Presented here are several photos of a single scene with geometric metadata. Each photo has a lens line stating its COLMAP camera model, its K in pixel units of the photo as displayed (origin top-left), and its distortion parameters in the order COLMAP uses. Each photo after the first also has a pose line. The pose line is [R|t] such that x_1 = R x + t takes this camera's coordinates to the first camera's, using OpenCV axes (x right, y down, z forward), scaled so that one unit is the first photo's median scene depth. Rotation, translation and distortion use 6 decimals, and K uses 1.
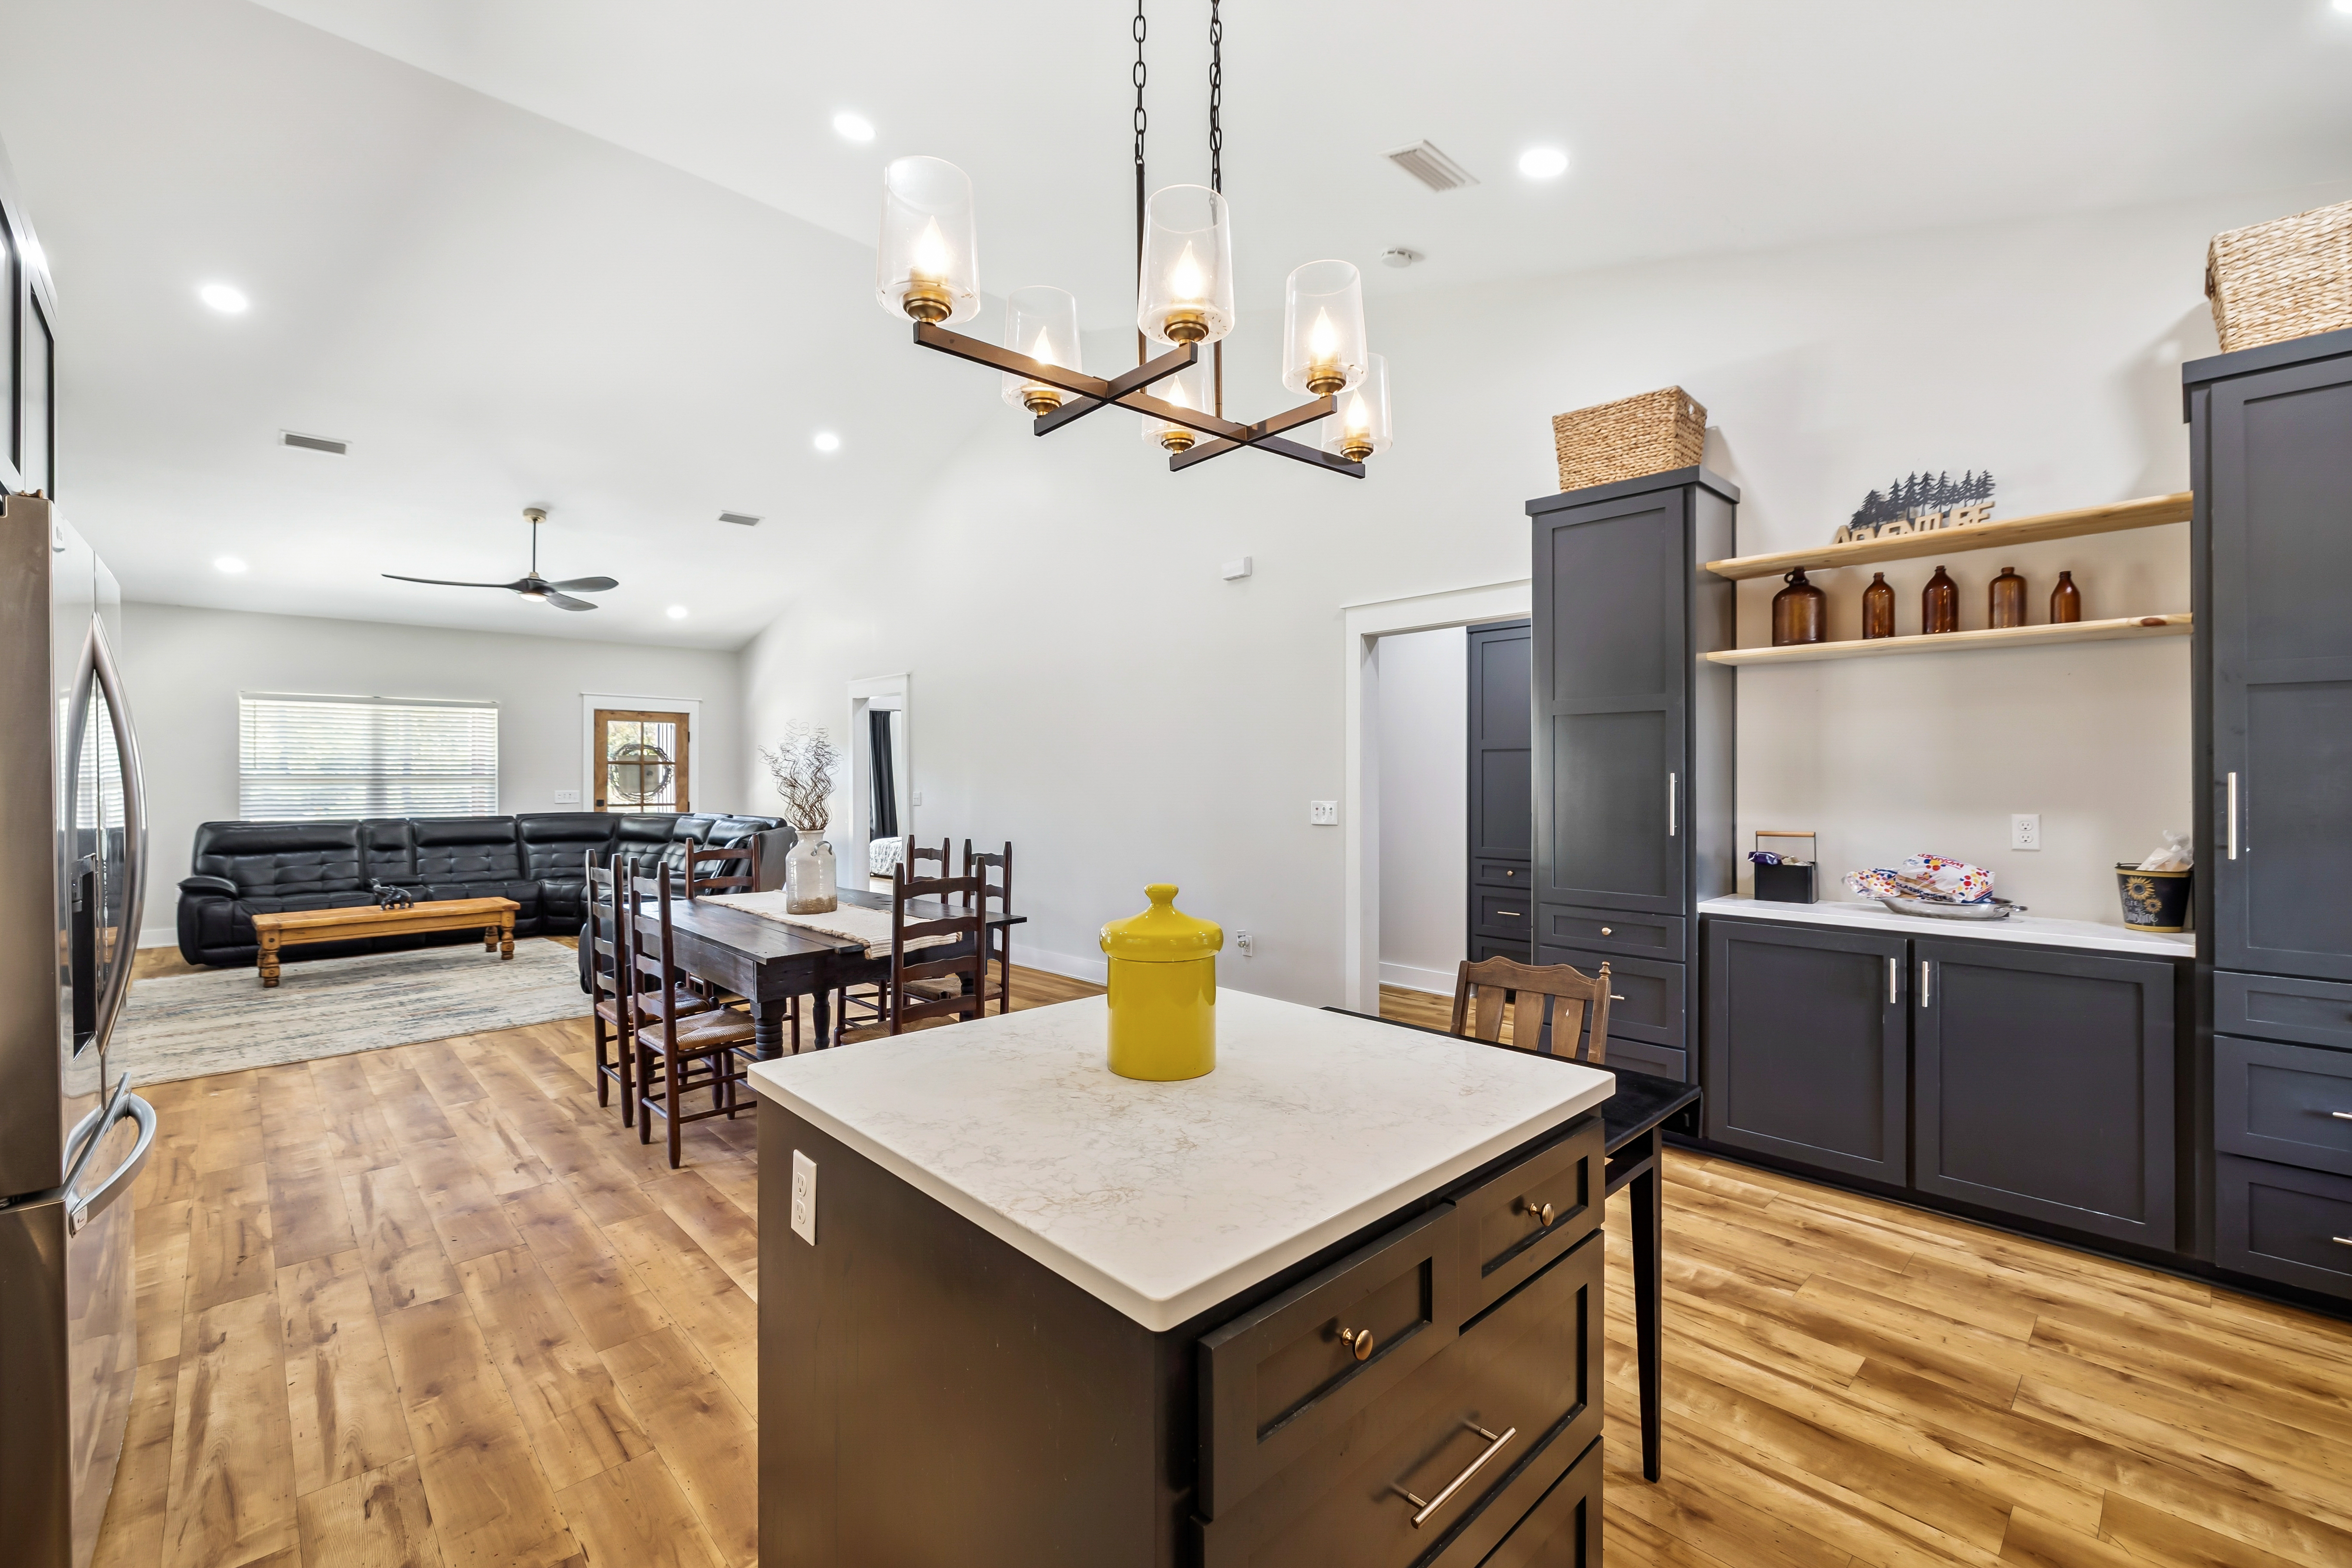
lens RADIAL K [[988.3, 0, 1173.4], [0, 988.3, 774.9], [0, 0, 1]] dist [0.000320, 0.000474]
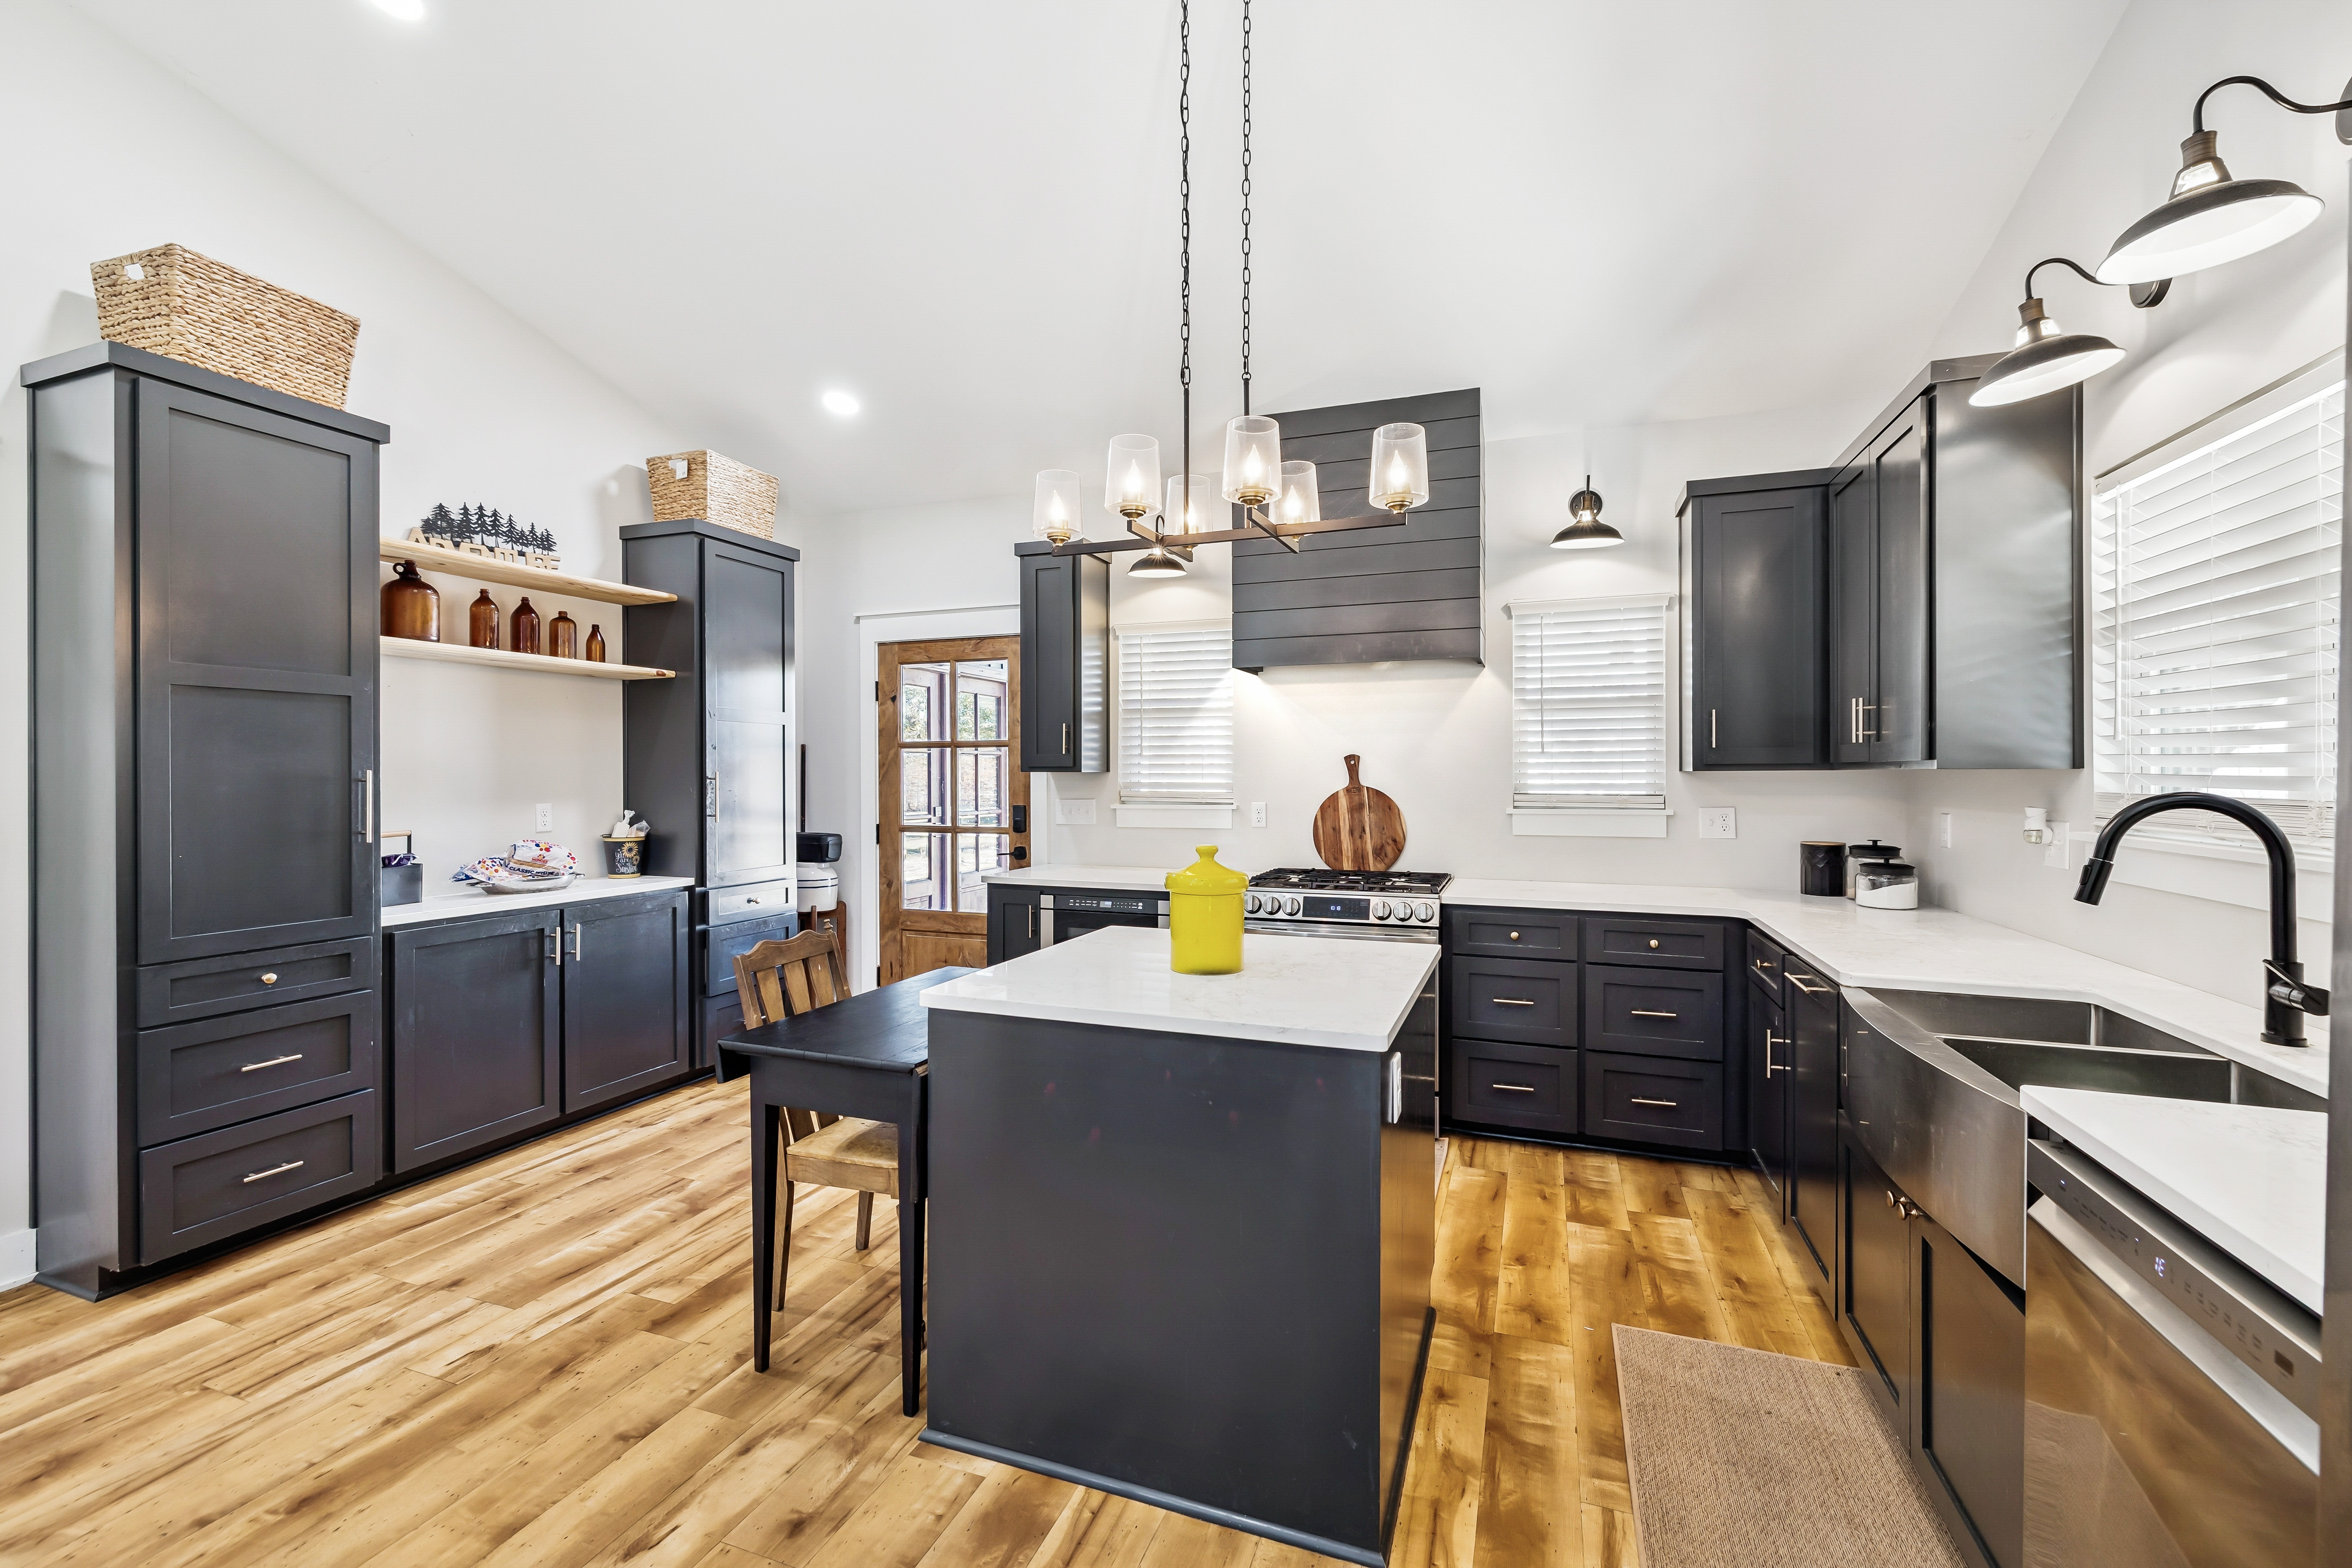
lens RADIAL K [[988.3, 0, 1173.4], [0, 988.3, 774.9], [0, 0, 1]] dist [0.000320, 0.000474]
pose [[-0.439425, 0.000314, 0.898279, -0.314108], [0.002203, 0.999997, 0.000728, 0.001819], [-0.898276, 0.002298, -0.439425, 0.406613]]
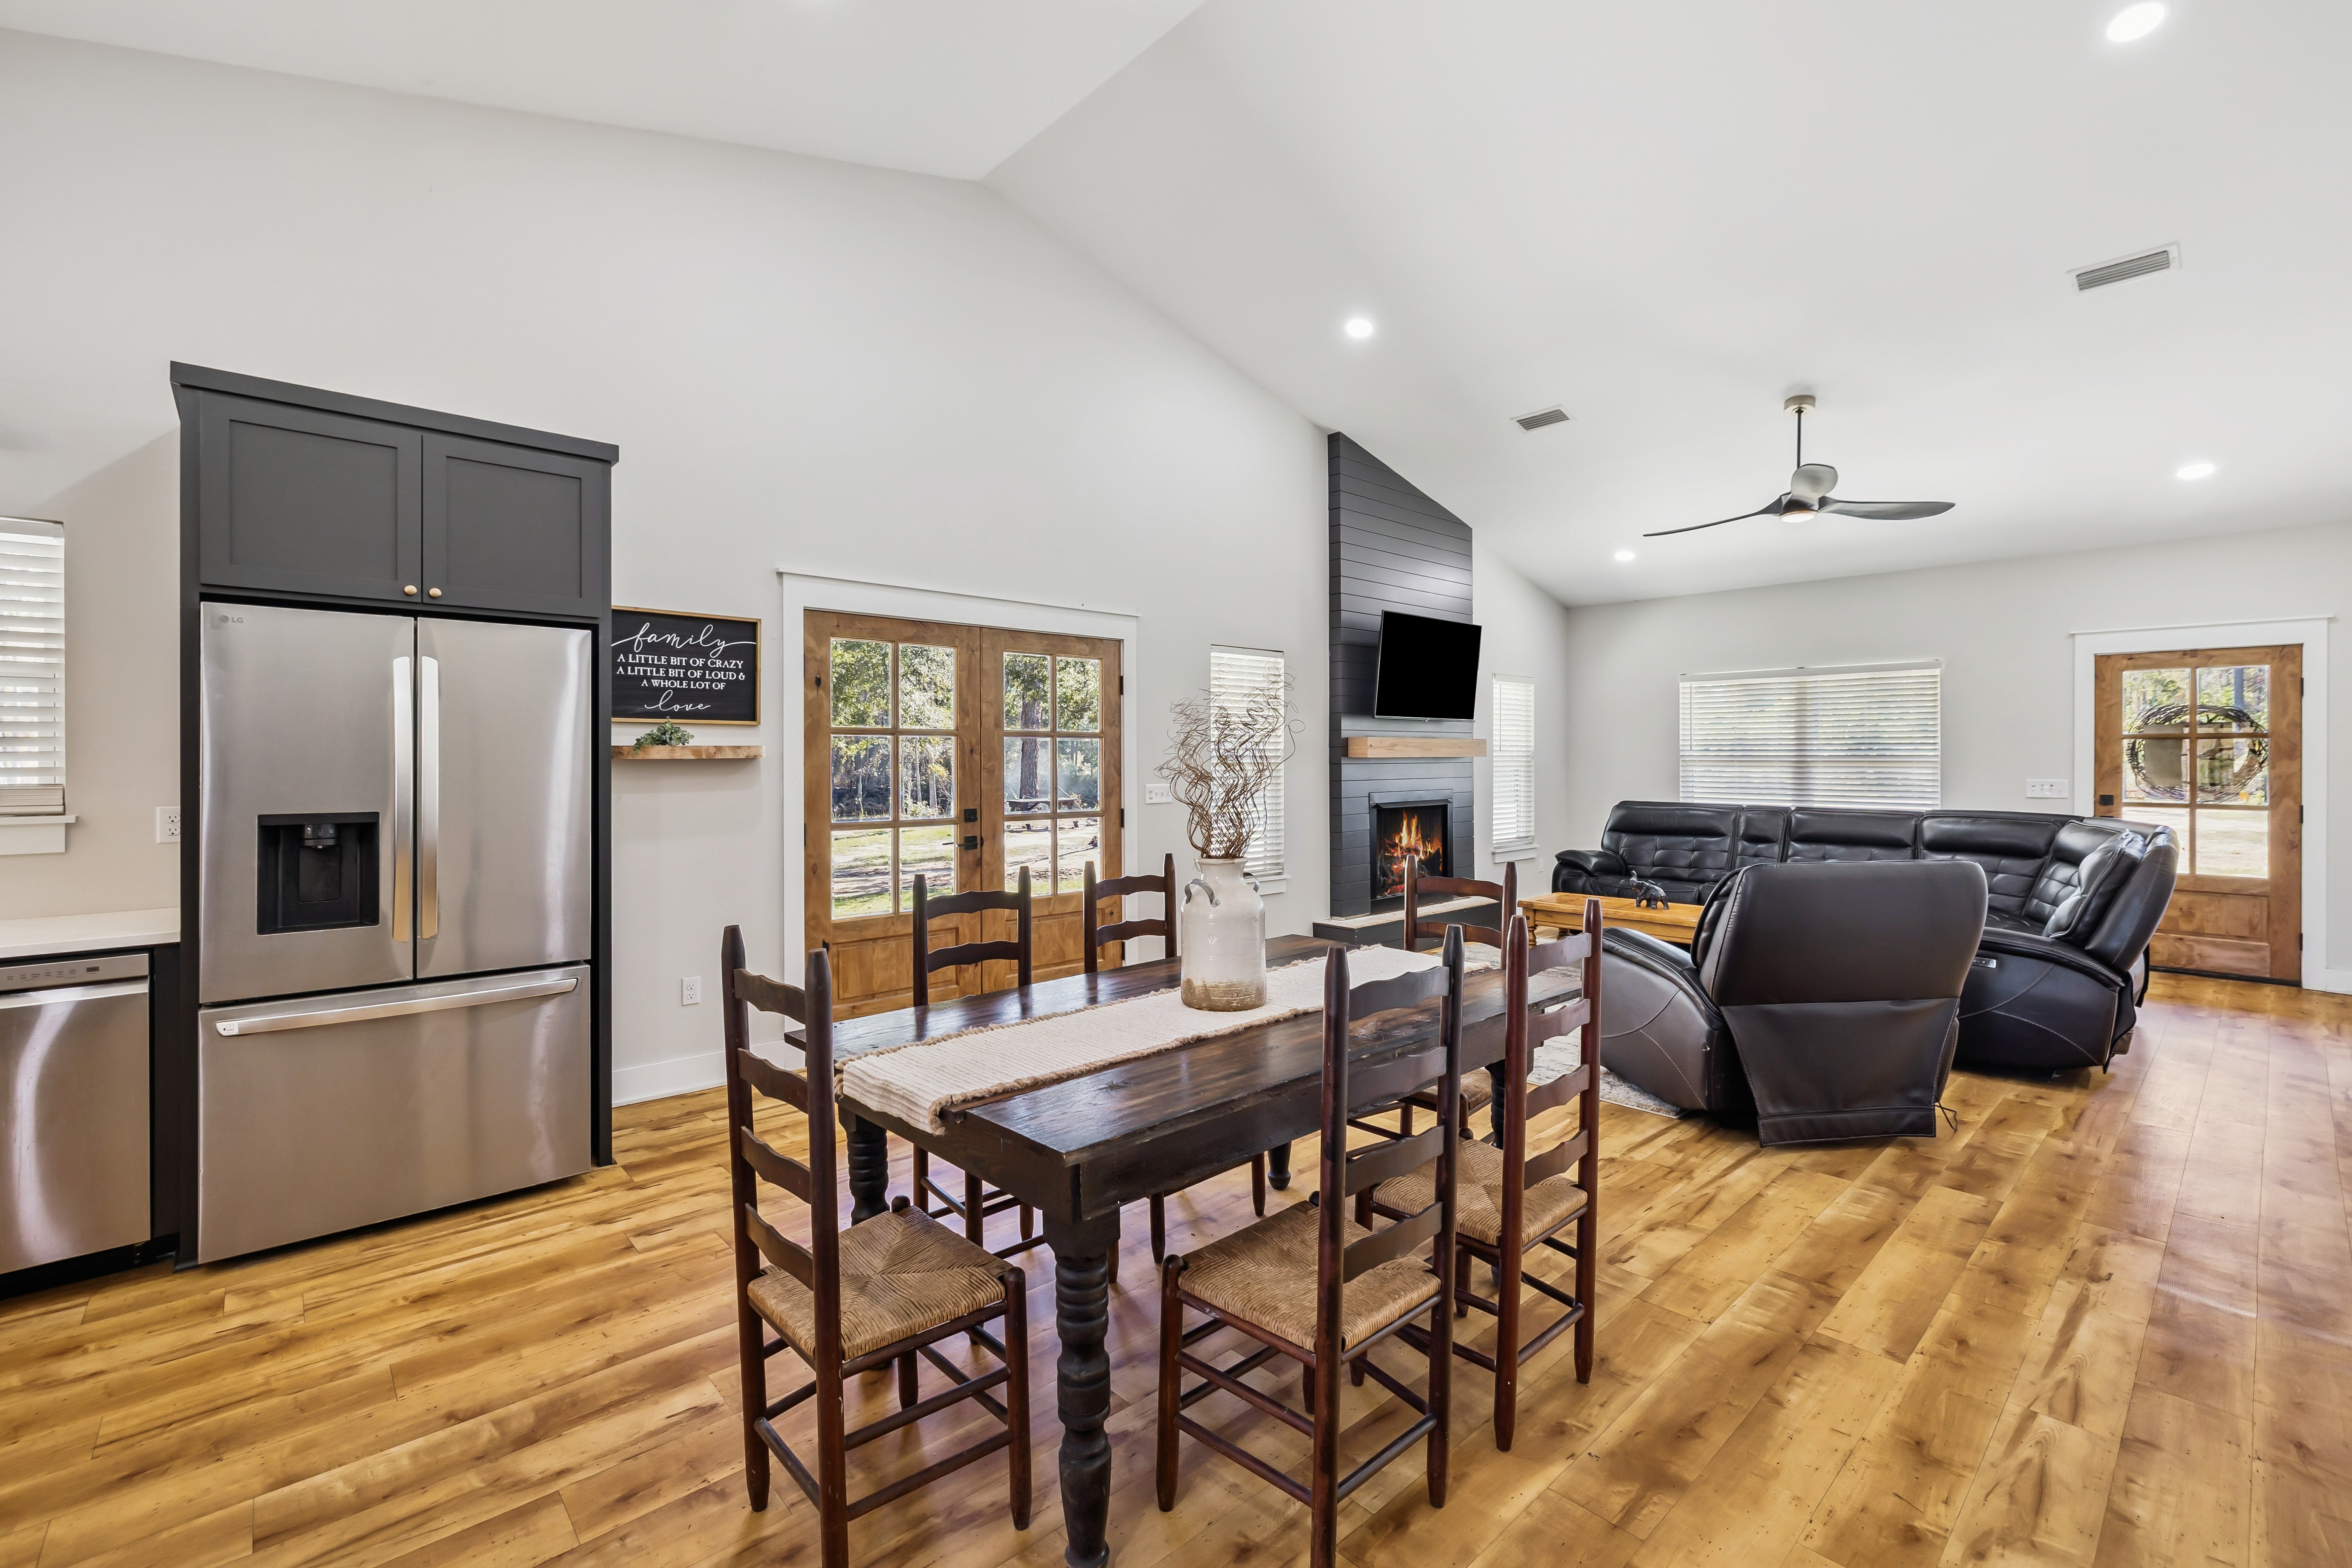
lens RADIAL K [[1002.4, 0, 1175.4], [0, 1002.4, 758.6], [0, 0, 1]] dist [-0.000355, 0.000116]
pose [[-0.022094, 0.003132, -0.999751, 0.134415], [0.000955, 0.999995, 0.003111, -0.001694], [0.999755, -0.000886, -0.022097, 0.652653]]
